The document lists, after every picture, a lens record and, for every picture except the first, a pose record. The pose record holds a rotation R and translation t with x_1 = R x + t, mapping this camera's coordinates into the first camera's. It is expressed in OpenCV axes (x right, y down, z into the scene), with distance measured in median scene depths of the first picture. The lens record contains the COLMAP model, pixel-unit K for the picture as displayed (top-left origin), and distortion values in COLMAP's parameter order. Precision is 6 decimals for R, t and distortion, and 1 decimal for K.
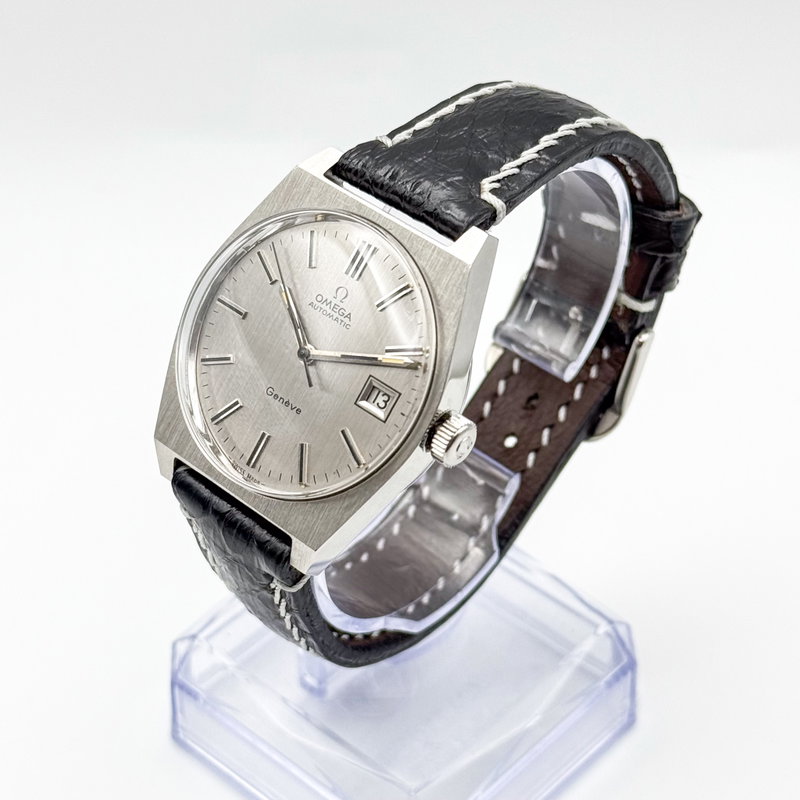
lens RADIAL K [[2013.8, 0, 399.4], [0, 2013.8, 399.1], [0, 0, 1]] dist [0.122677, 0.000000]
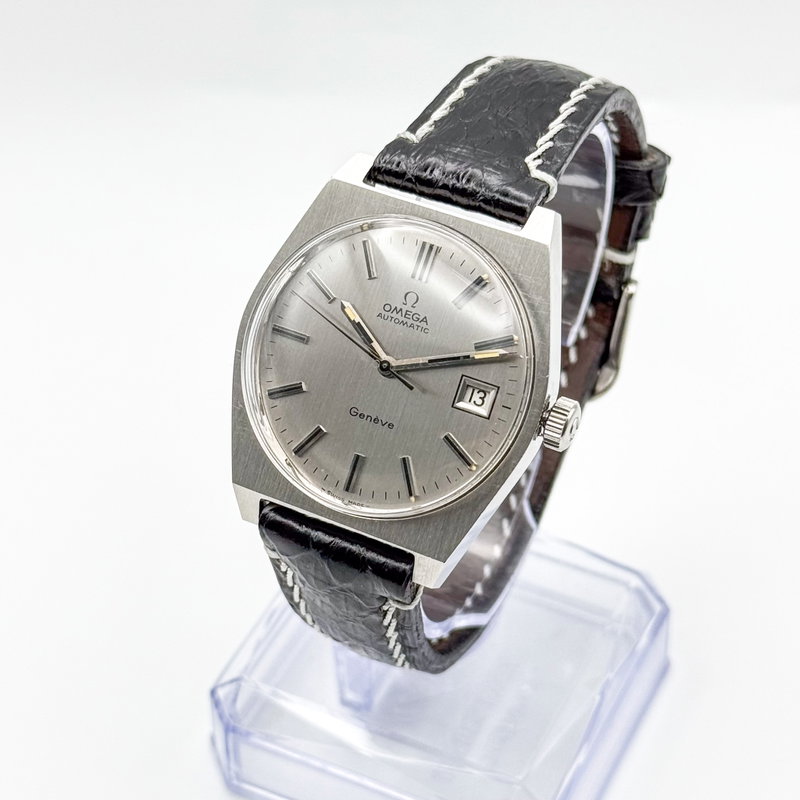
lens RADIAL K [[2013.8, 0, 402.0], [0, 2013.8, 402.8], [0, 0, 1]] dist [0.122677, 0.000000]
pose [[0.961484, -0.195362, 0.193346, -0.224556], [0.192442, 0.980721, 0.033958, -0.035834], [-0.196253, 0.004558, 0.980543, 0.044858]]
